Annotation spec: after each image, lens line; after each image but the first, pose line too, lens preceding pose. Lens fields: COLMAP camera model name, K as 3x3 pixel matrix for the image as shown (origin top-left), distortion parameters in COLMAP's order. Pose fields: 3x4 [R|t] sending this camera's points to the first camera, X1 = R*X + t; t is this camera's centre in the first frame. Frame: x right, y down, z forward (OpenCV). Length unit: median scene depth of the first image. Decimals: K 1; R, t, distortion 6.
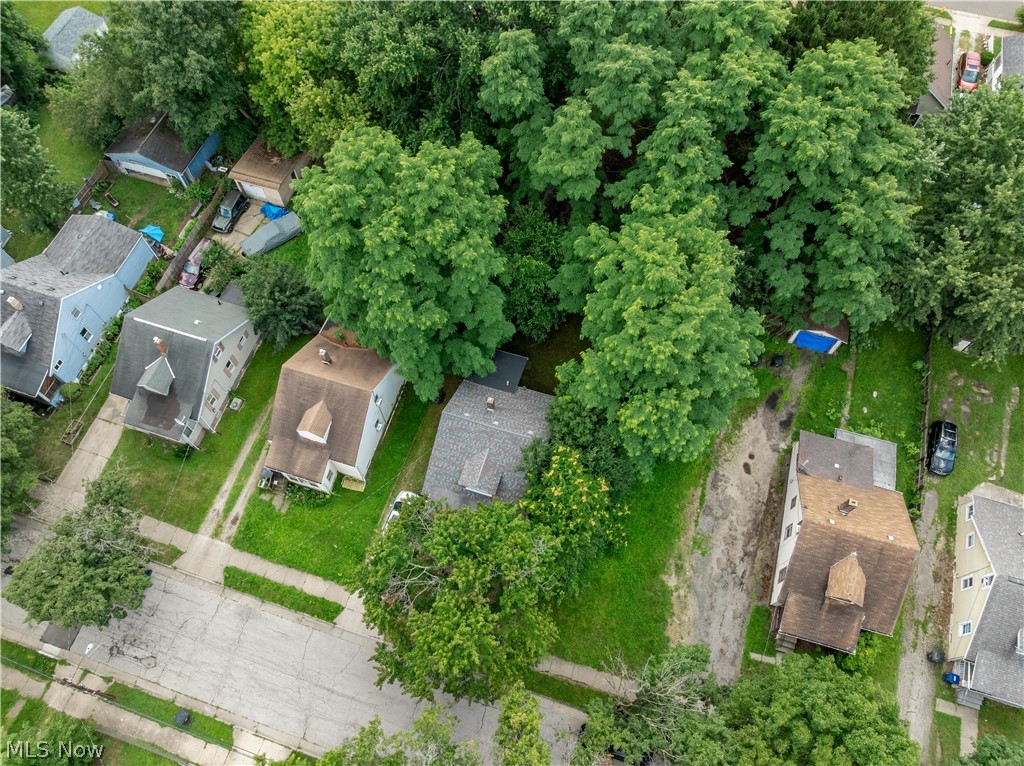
lens RADIAL K [[722.1, 0, 509.3], [0, 722.1, 383.3], [0, 0, 1]] dist [-0.062559, 0.024785]
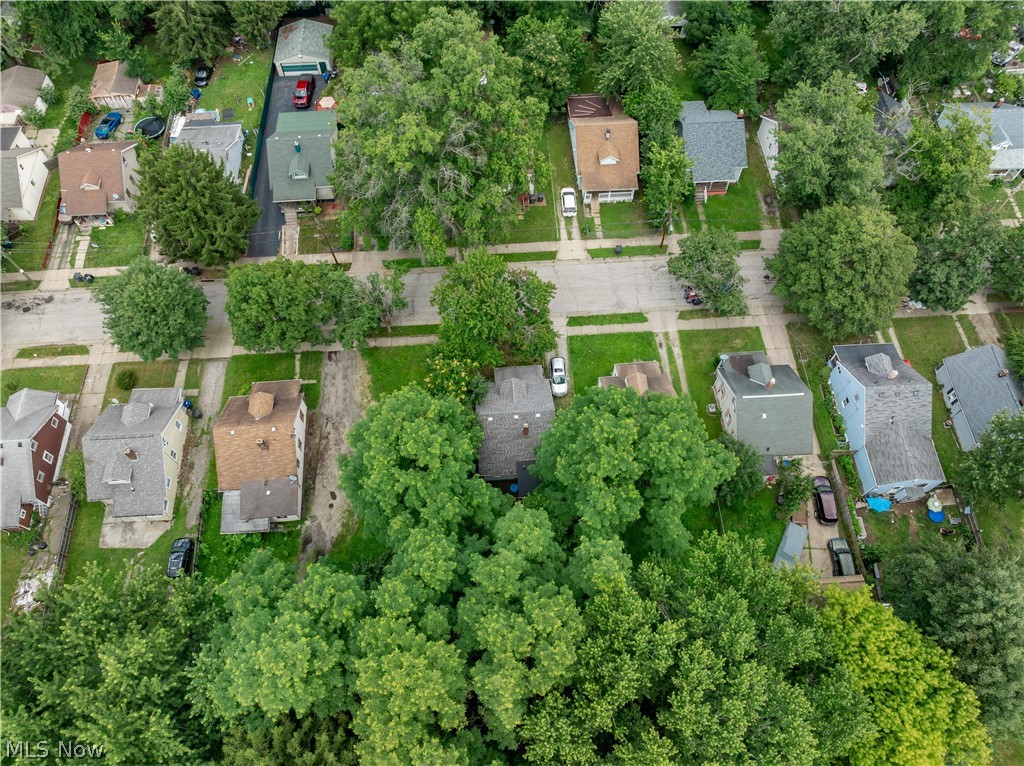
lens RADIAL K [[722.1, 0, 513.8], [0, 722.1, 377.9], [0, 0, 1]] dist [-0.062559, 0.024785]
pose [[-0.930771, 0.317842, -0.180668, 0.213153], [-0.330419, -0.519796, 0.787804, -1.001258], [0.156487, 0.792962, 0.588833, 0.122055]]
